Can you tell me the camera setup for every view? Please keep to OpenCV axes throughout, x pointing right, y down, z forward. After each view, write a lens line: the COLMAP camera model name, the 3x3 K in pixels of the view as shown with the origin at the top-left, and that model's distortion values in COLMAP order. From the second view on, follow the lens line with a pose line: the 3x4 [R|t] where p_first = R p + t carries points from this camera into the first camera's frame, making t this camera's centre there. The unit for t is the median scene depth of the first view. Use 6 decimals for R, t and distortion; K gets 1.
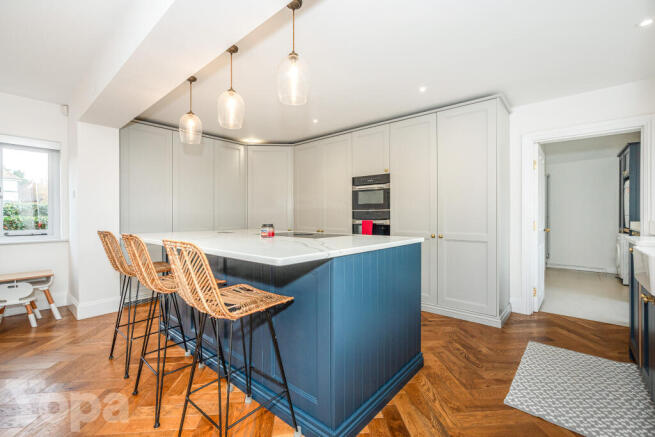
lens RADIAL K [[281.2, 0, 326.0], [0, 281.2, 217.5], [0, 0, 1]] dist [0.006199, 0.001899]
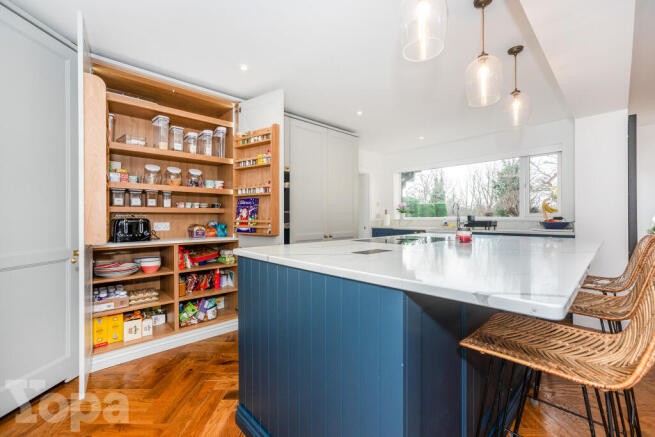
lens RADIAL K [[281.2, 0, 328.4], [0, 281.2, 218.5], [0, 0, 1]] dist [0.006199, 0.001899]
pose [[0.103115, 0.005765, 0.994653, -0.643759], [0.009355, 0.999933, -0.006765, -0.000533], [-0.994625, 0.010003, 0.103054, 0.765392]]
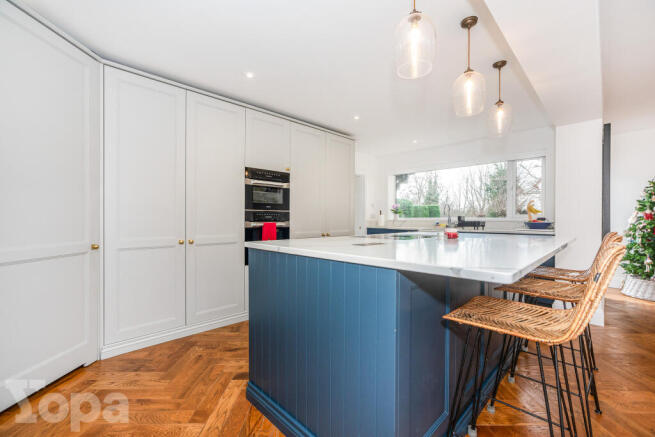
lens RADIAL K [[281.2, 0, 329.3], [0, 281.2, 219.3], [0, 0, 1]] dist [0.006199, 0.001899]
pose [[0.080201, 0.007924, 0.996747, -0.697386], [0.003165, 0.999961, -0.008204, 0.007923], [-0.996774, 0.003812, 0.080173, 0.773425]]
